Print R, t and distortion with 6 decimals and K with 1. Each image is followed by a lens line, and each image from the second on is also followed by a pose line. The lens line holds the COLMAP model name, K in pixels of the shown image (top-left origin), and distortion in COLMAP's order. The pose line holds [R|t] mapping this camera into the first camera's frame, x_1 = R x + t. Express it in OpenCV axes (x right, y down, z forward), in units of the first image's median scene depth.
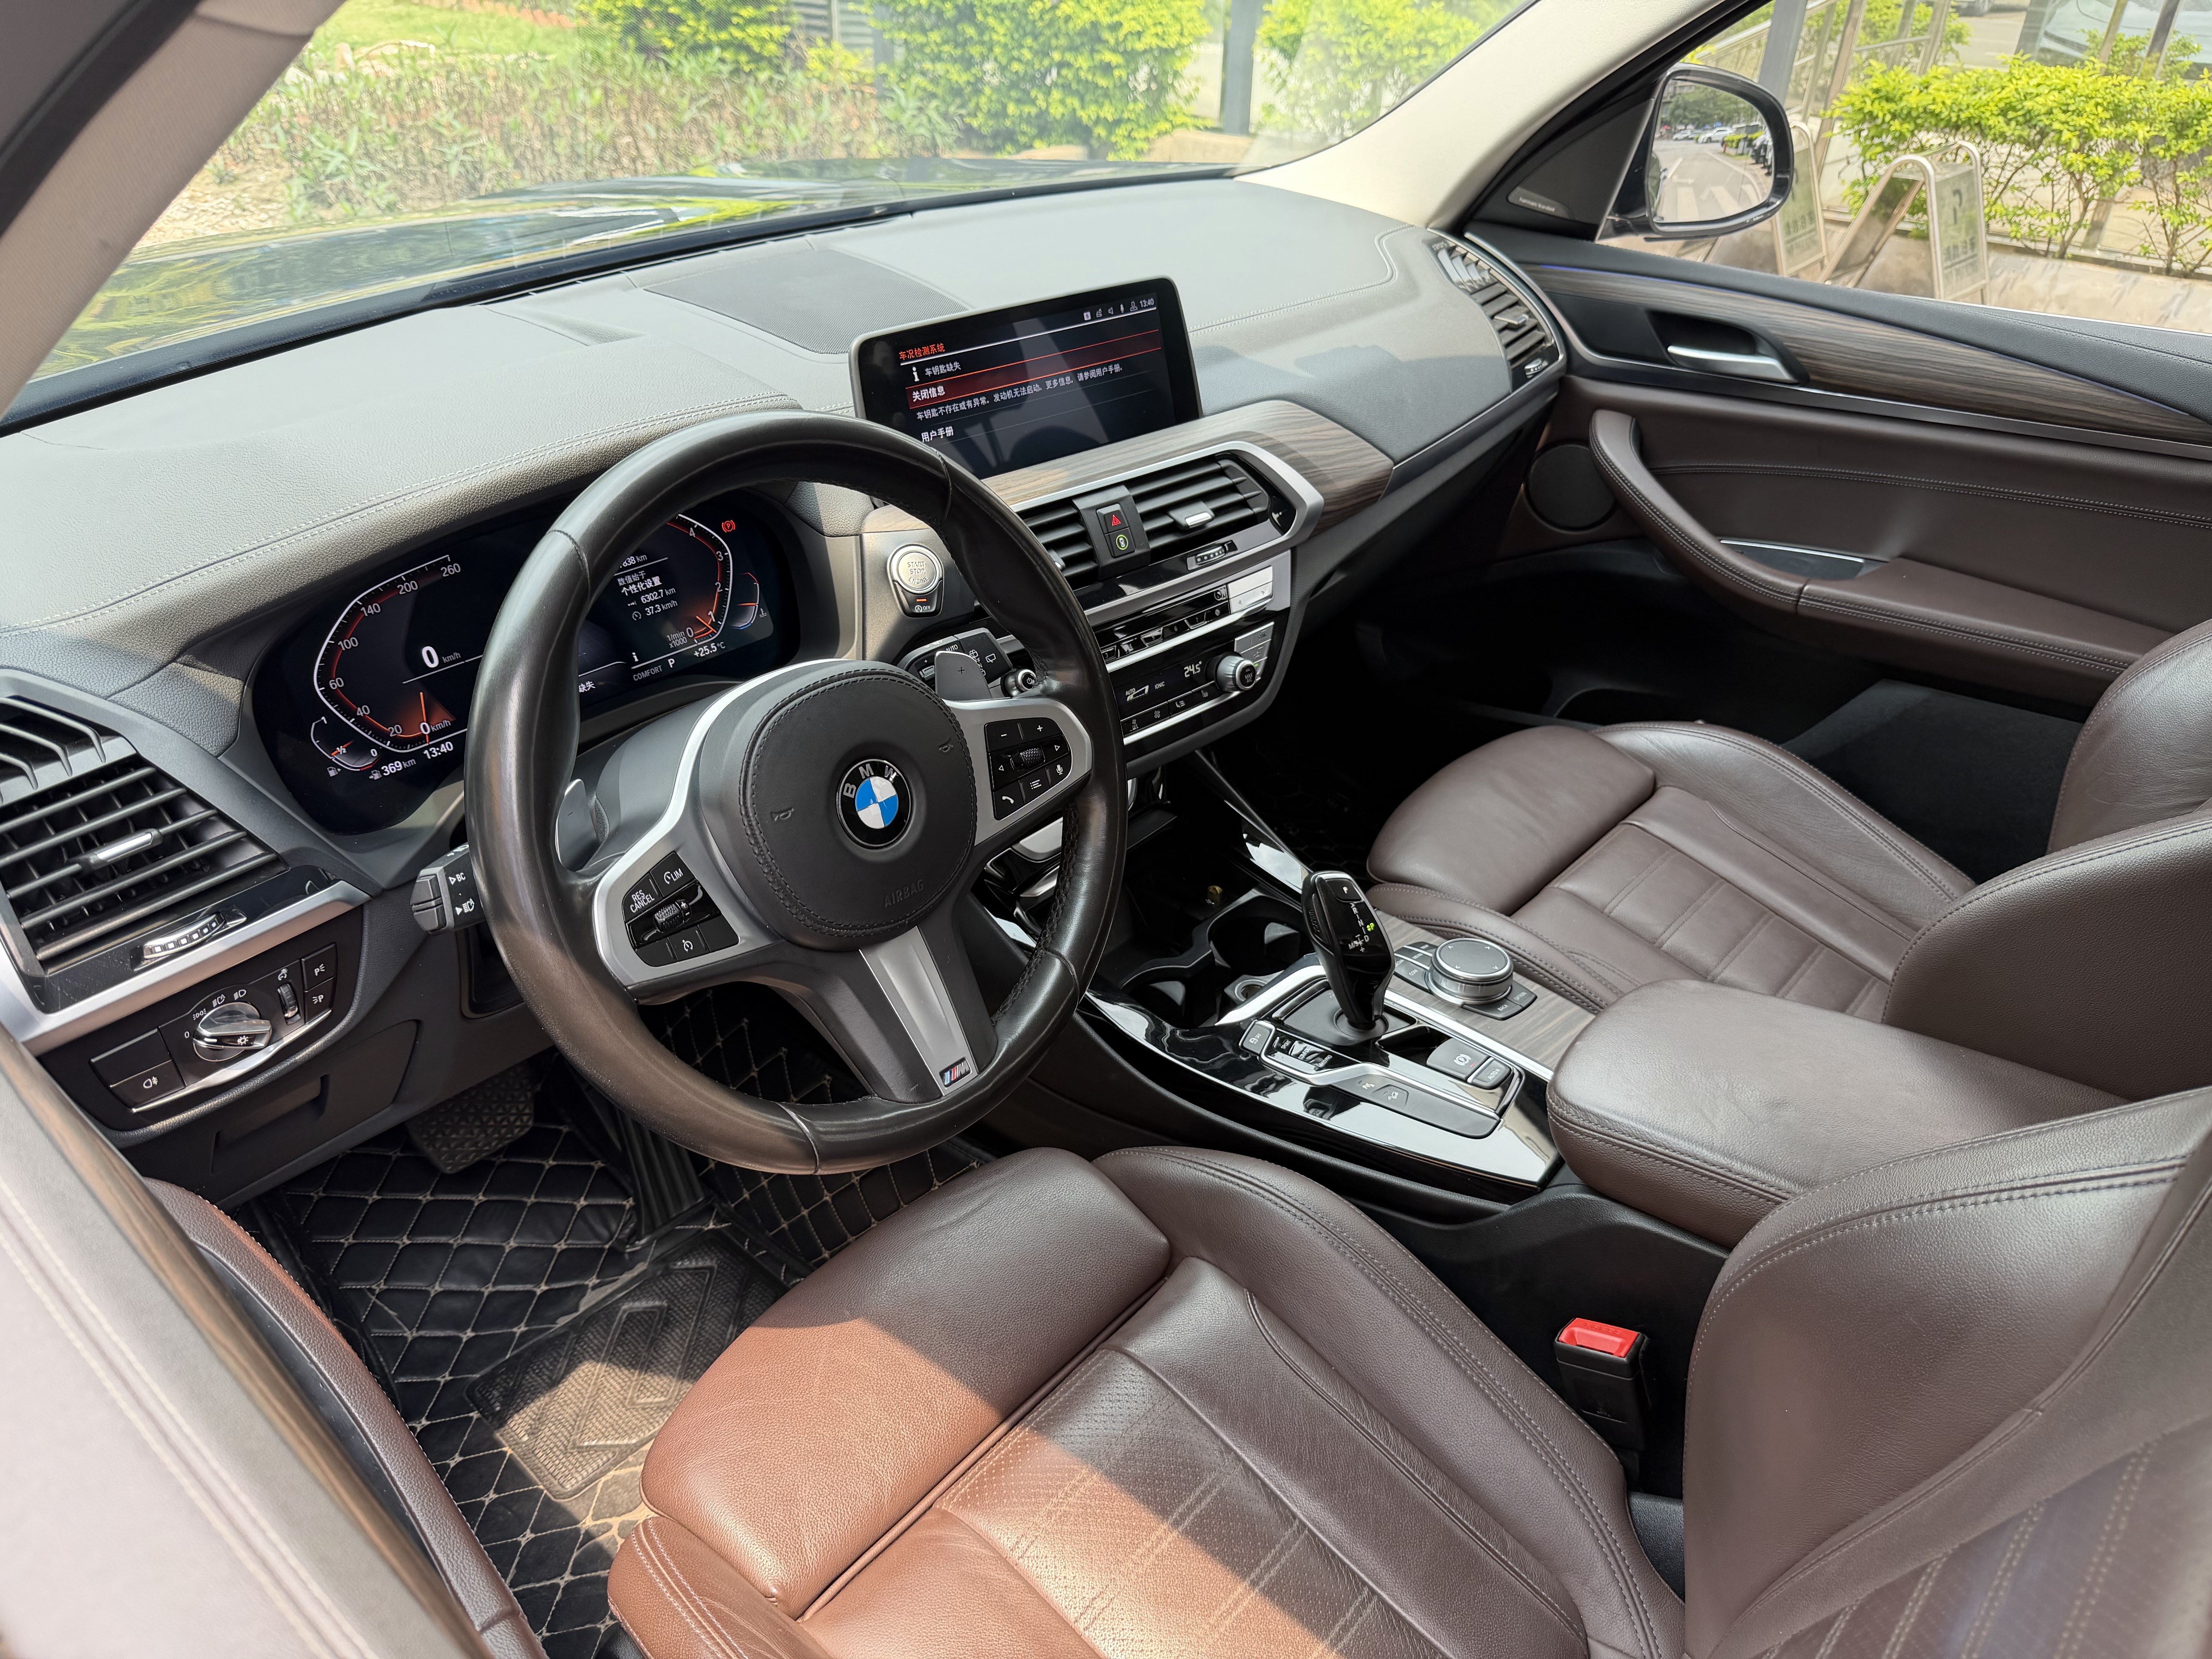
lens RADIAL K [[1547.6, 0, 1125.0], [0, 1547.6, 840.4], [0, 0, 1]] dist [0.119741, -0.255510]
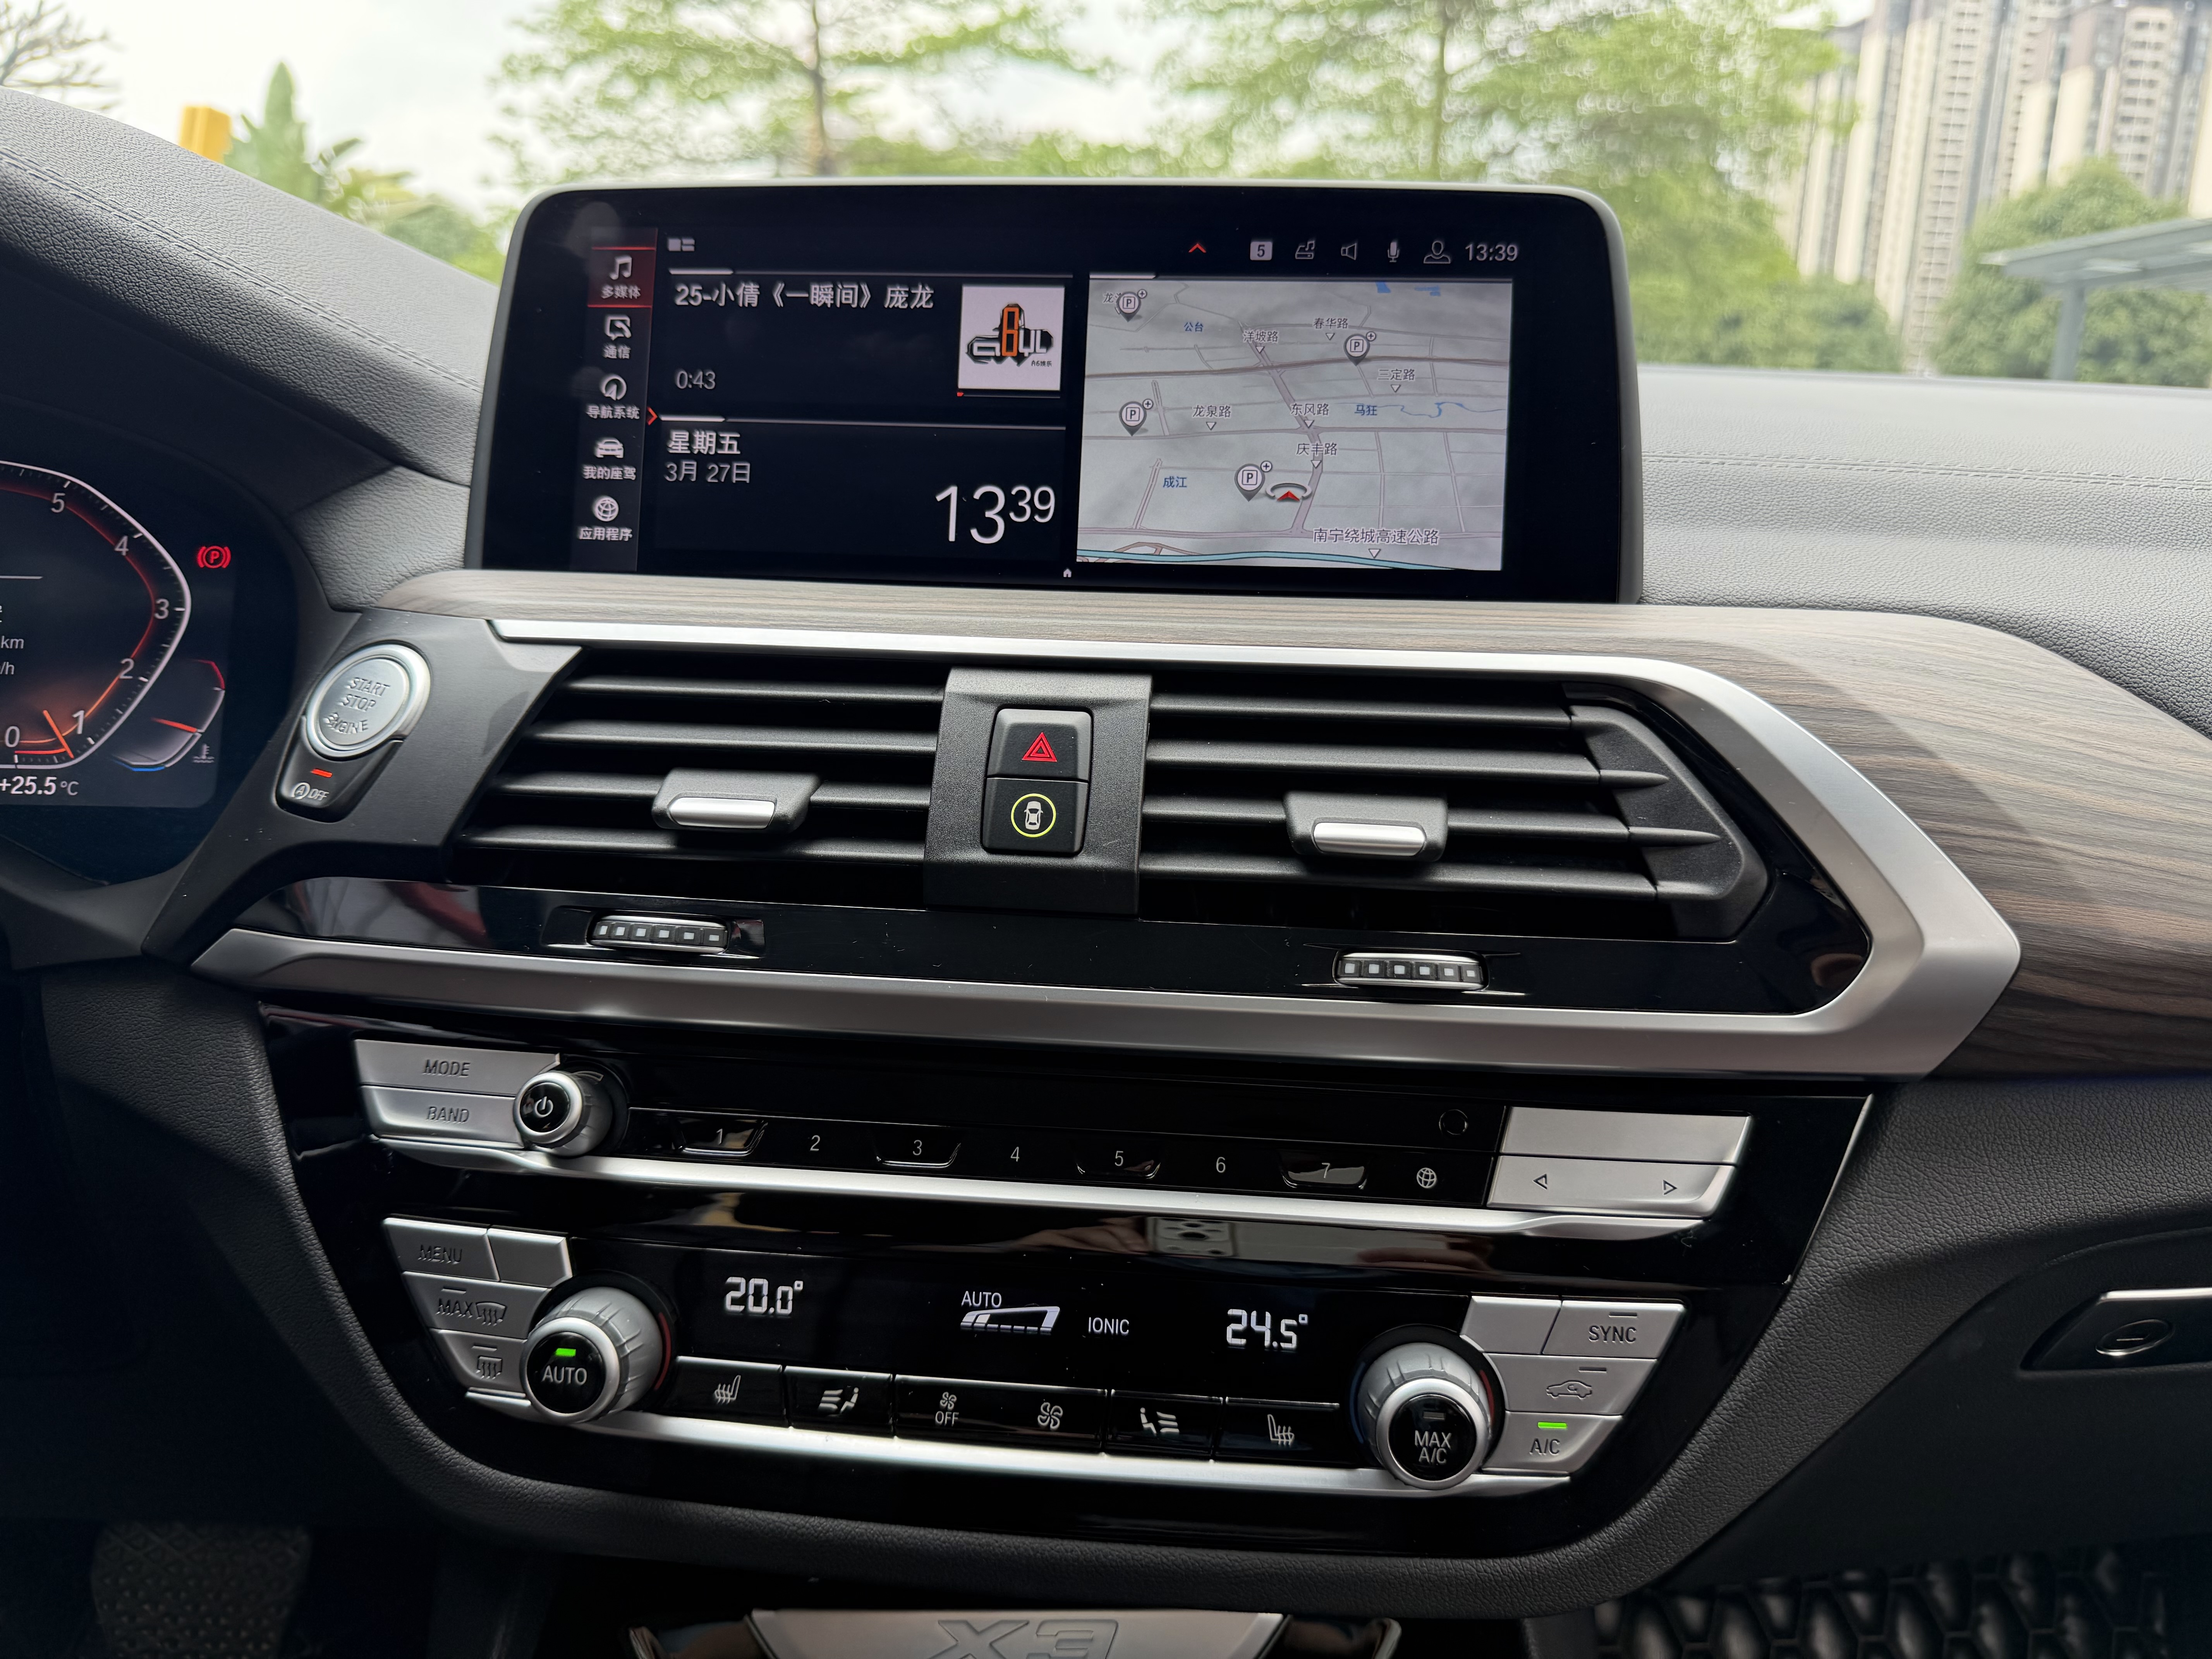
lens RADIAL K [[1547.6, 0, 1125.0], [0, 1547.6, 840.4], [0, 0, 1]] dist [0.119741, -0.255510]
pose [[0.683815, 0.166339, -0.710442, 0.234576], [-0.405454, 0.896129, -0.180443, -0.138268], [0.606633, 0.411441, 0.680230, 0.799673]]
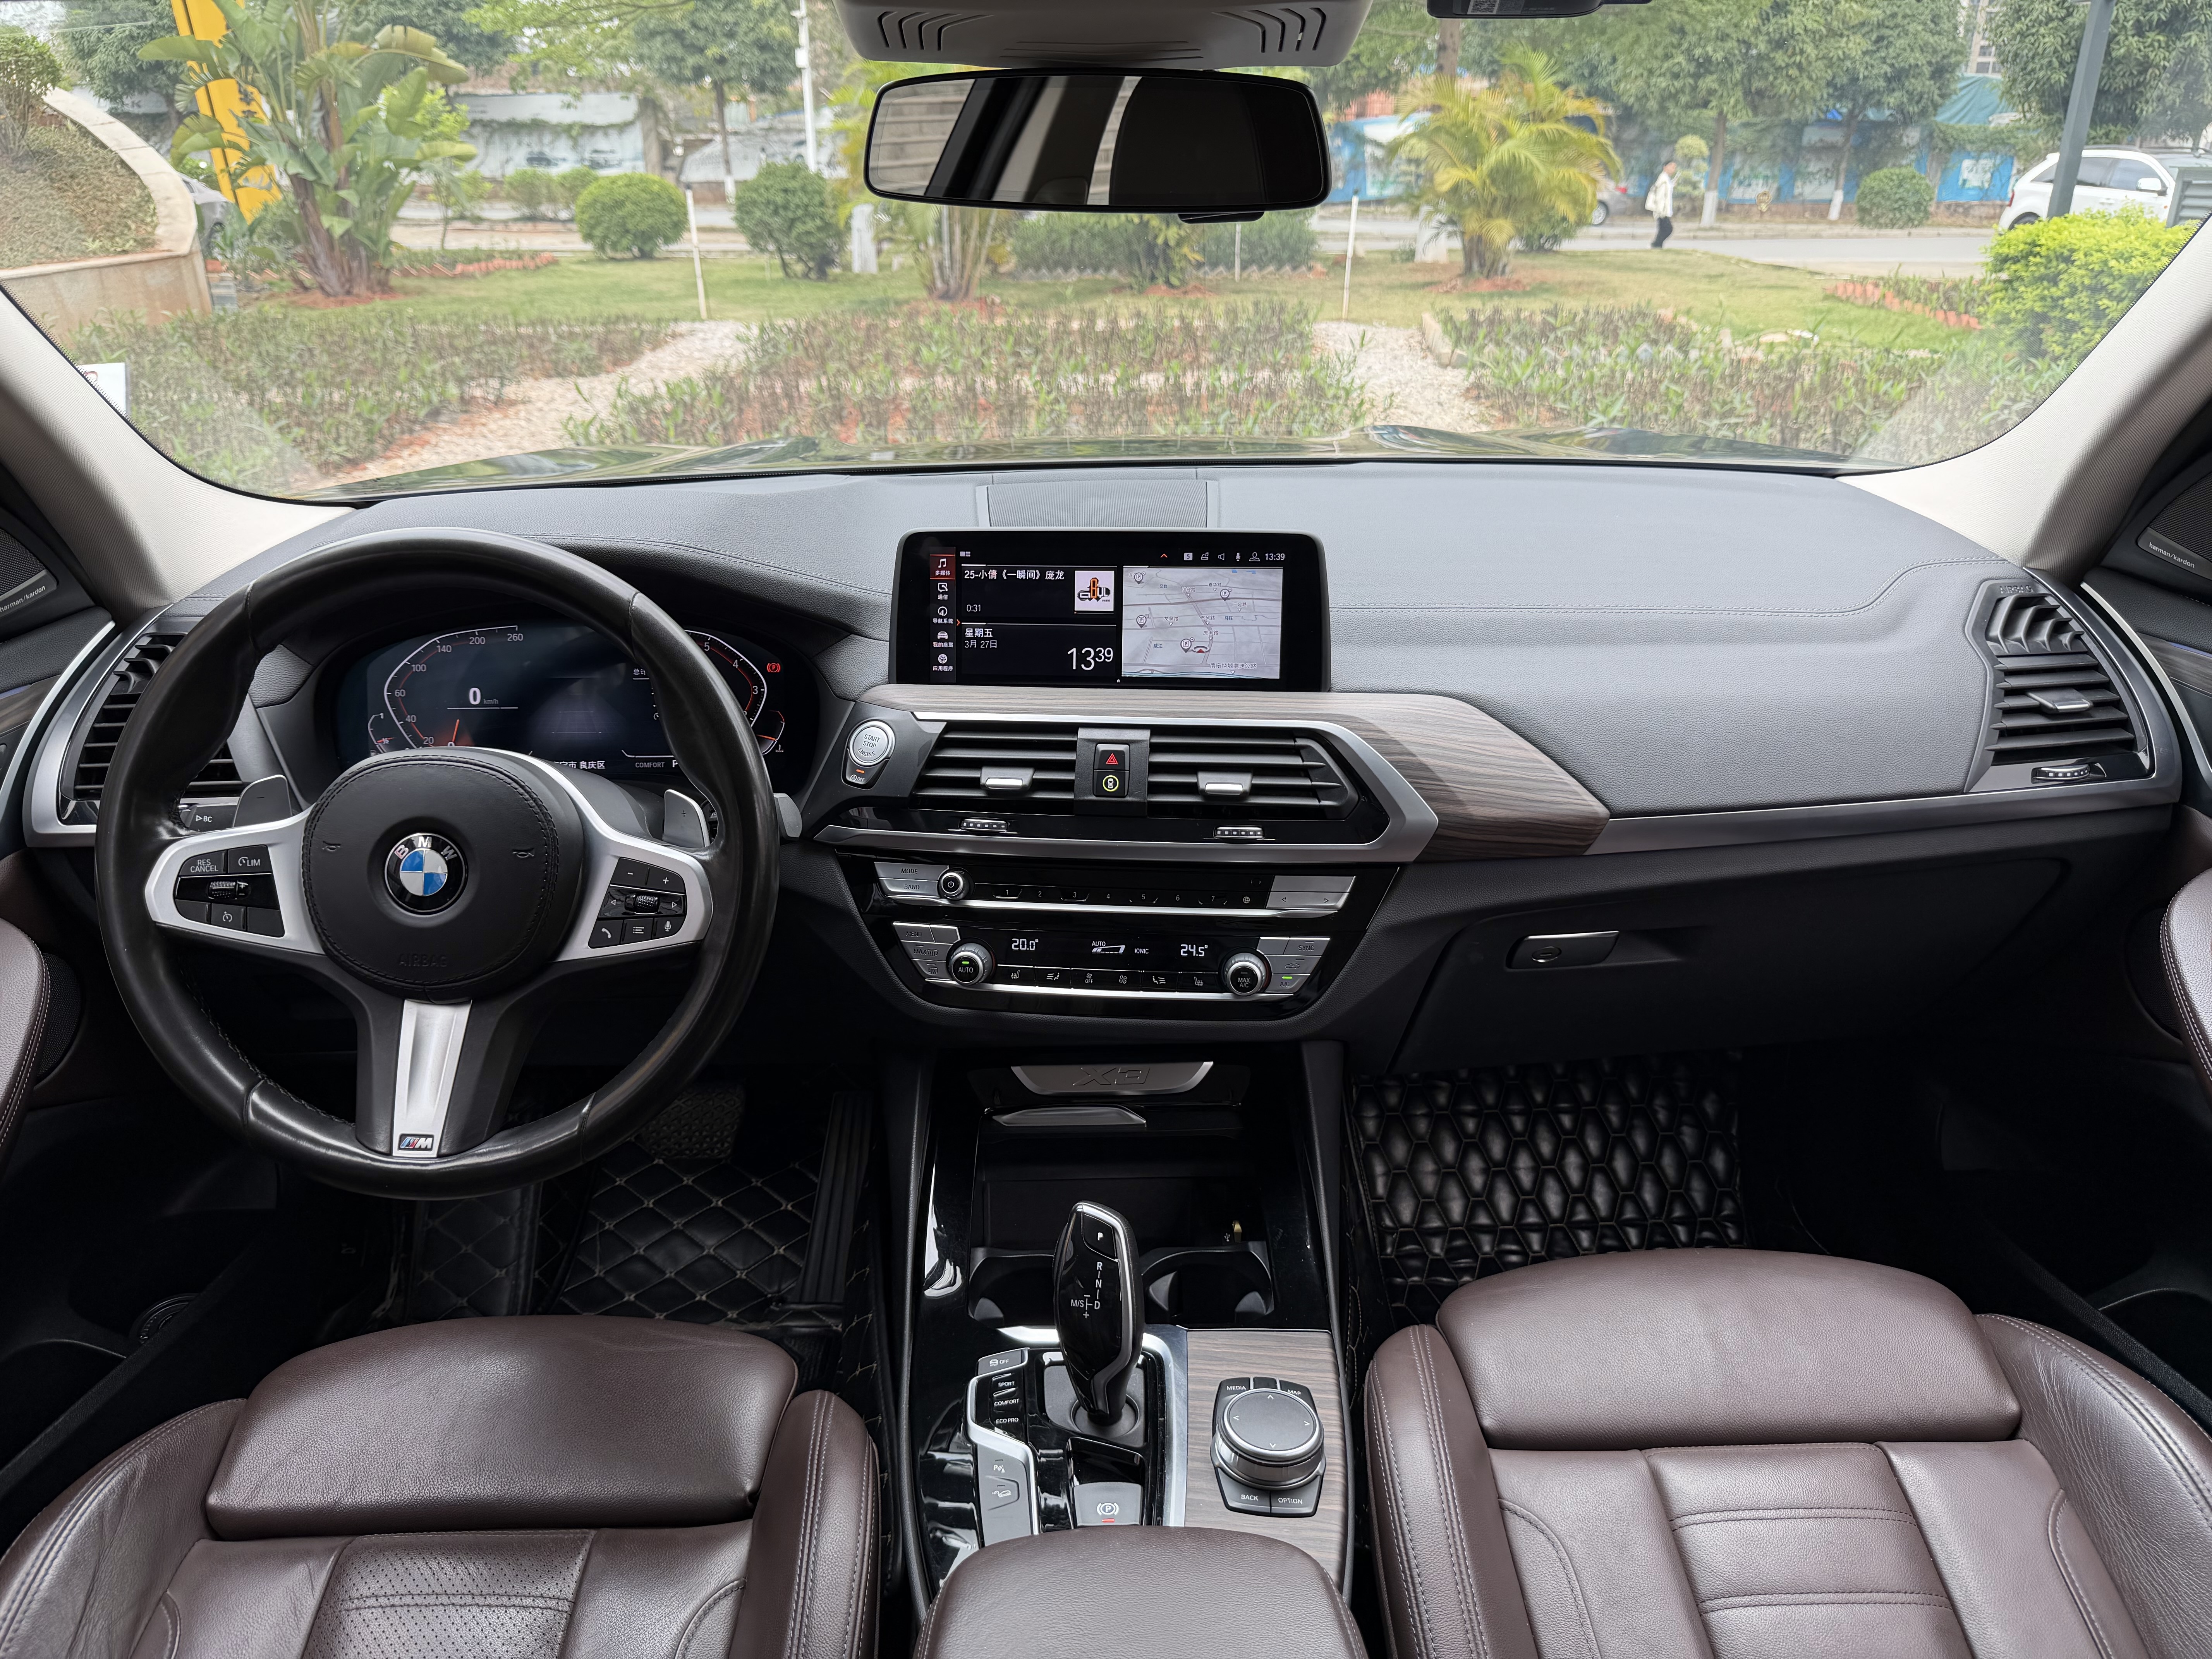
lens RADIAL K [[1547.6, 0, 1125.0], [0, 1547.6, 840.4], [0, 0, 1]] dist [0.119741, -0.255510]
pose [[0.669487, 0.268967, -0.692419, 0.649475], [-0.380829, 0.924601, -0.009060, -0.155515], [0.637775, 0.269759, 0.721438, 0.351163]]
